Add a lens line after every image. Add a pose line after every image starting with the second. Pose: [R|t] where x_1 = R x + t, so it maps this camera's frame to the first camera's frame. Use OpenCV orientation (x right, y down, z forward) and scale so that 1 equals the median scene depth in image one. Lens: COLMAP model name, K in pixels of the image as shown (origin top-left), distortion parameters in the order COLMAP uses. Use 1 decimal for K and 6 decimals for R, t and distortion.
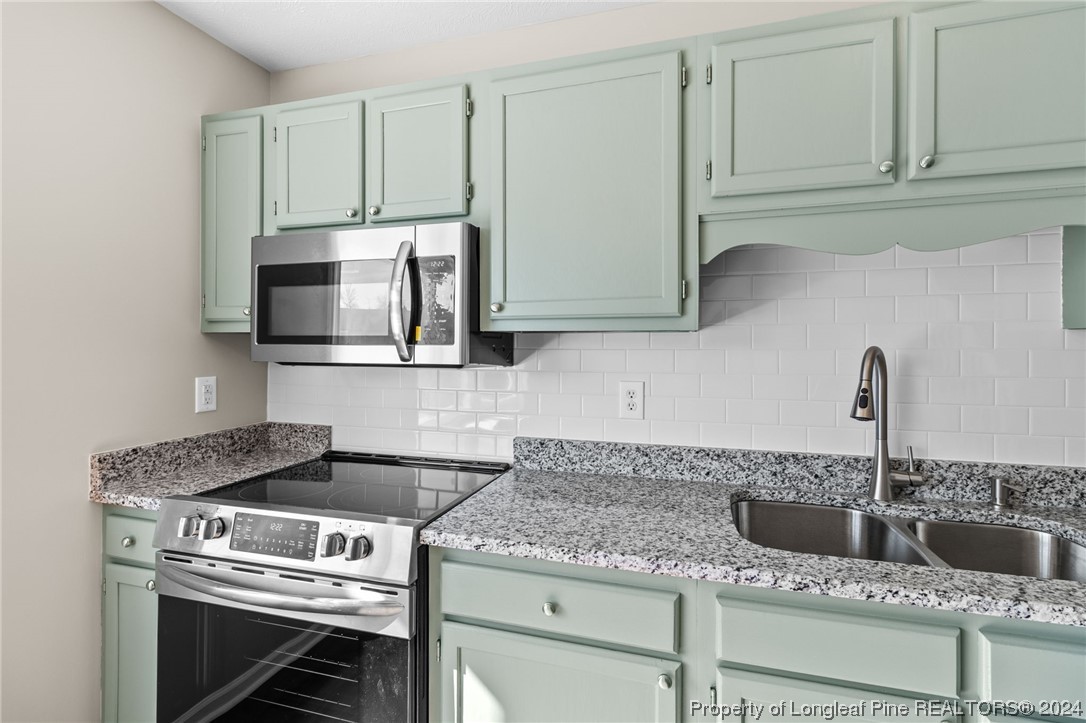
lens RADIAL K [[510.8, 0, 547.1], [0, 510.8, 344.8], [0, 0, 1]] dist [0.000323, -0.000327]
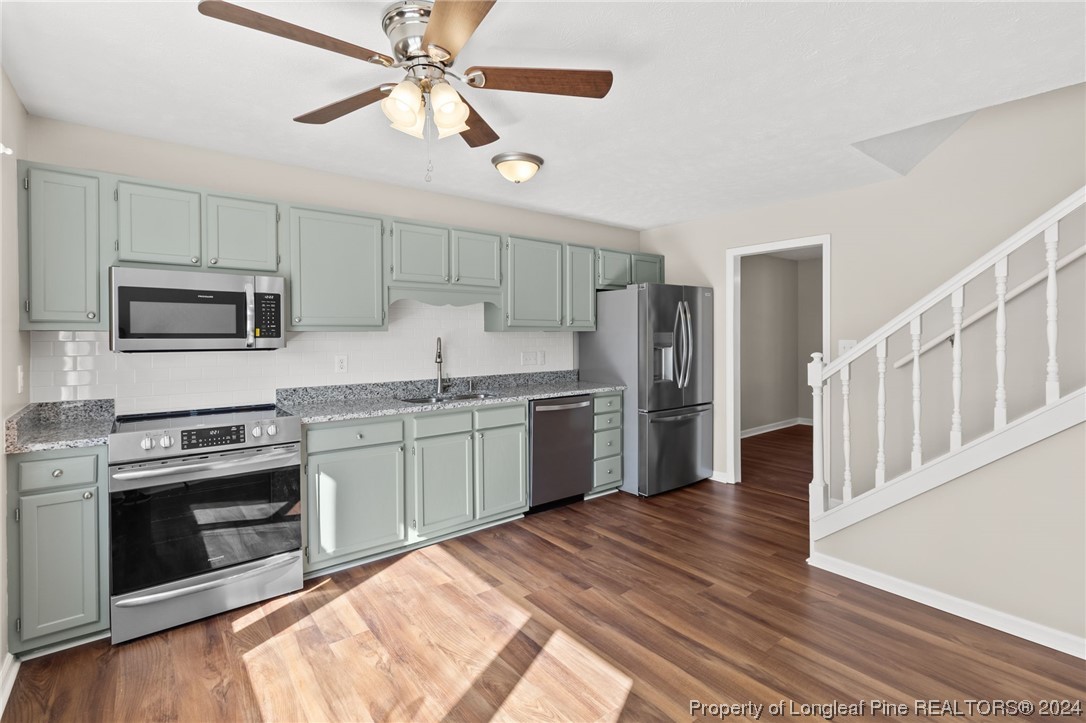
lens RADIAL K [[510.8, 0, 547.1], [0, 510.8, 344.8], [0, 0, 1]] dist [0.000323, -0.000327]
pose [[0.566723, -0.017185, 0.823729, -1.281720], [0.007941, 0.999850, 0.015397, 0.005107], [-0.823870, -0.002184, 0.566774, -1.035537]]
